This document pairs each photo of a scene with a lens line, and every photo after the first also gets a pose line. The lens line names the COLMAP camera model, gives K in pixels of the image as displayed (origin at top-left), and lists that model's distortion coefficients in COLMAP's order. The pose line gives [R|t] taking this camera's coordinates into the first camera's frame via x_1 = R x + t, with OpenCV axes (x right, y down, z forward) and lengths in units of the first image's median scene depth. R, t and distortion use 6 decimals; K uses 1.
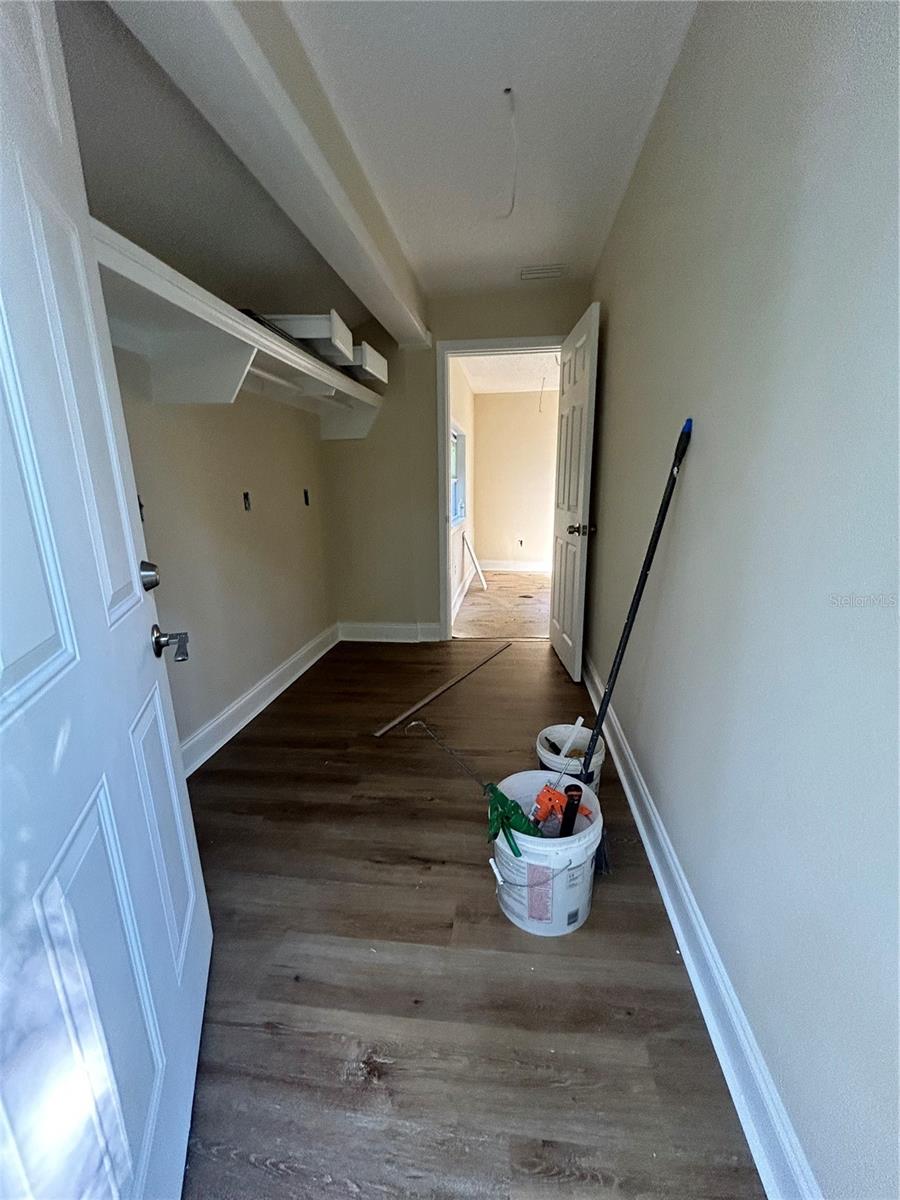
lens RADIAL K [[484.9, 0, 453.0], [0, 484.9, 602.3], [0, 0, 1]] dist [0.000191, 0.000036]
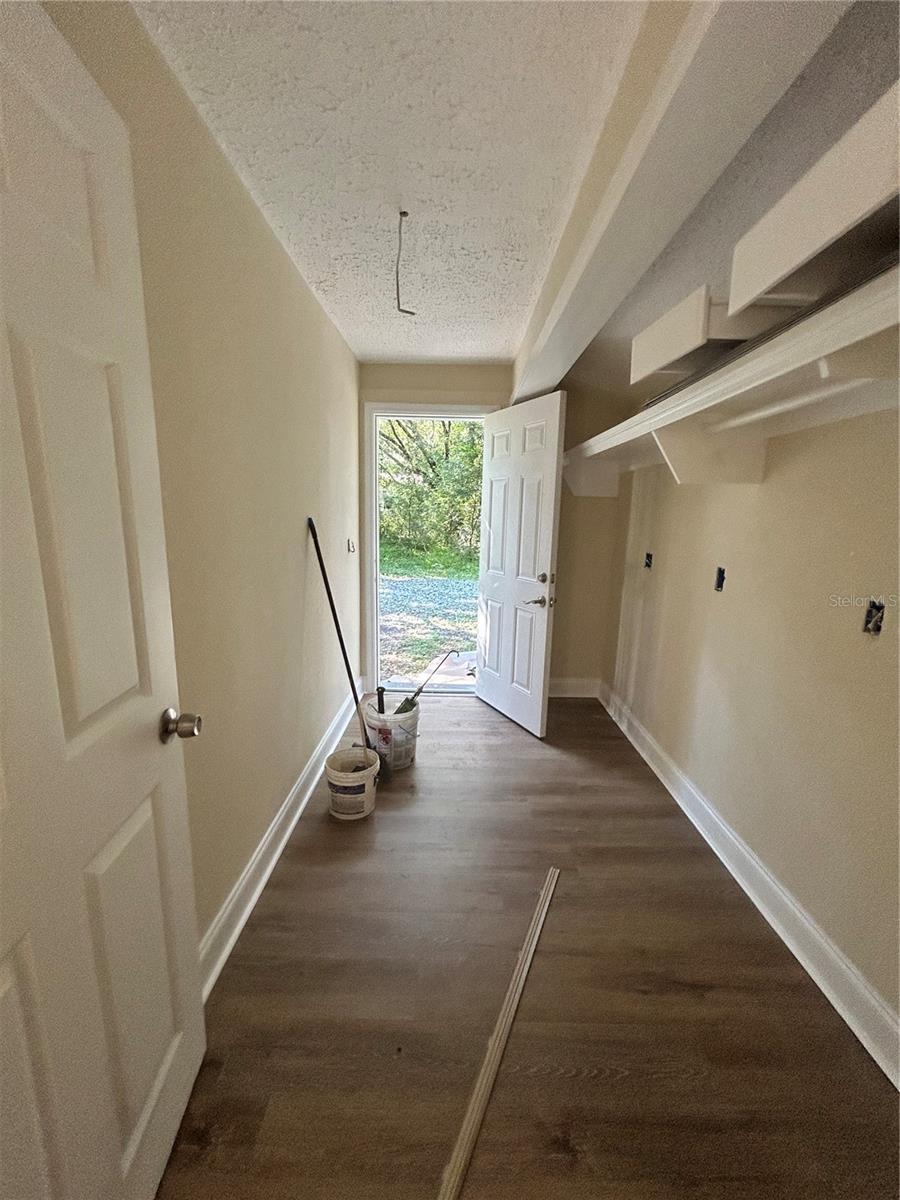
lens RADIAL K [[484.9, 0, 453.0], [0, 484.9, 602.3], [0, 0, 1]] dist [0.000191, 0.000036]
pose [[-0.993020, 0.011629, -0.117372, 0.092528], [-0.038656, 0.908076, 0.417017, -0.437741], [0.111432, 0.418643, -0.901288, 1.453942]]
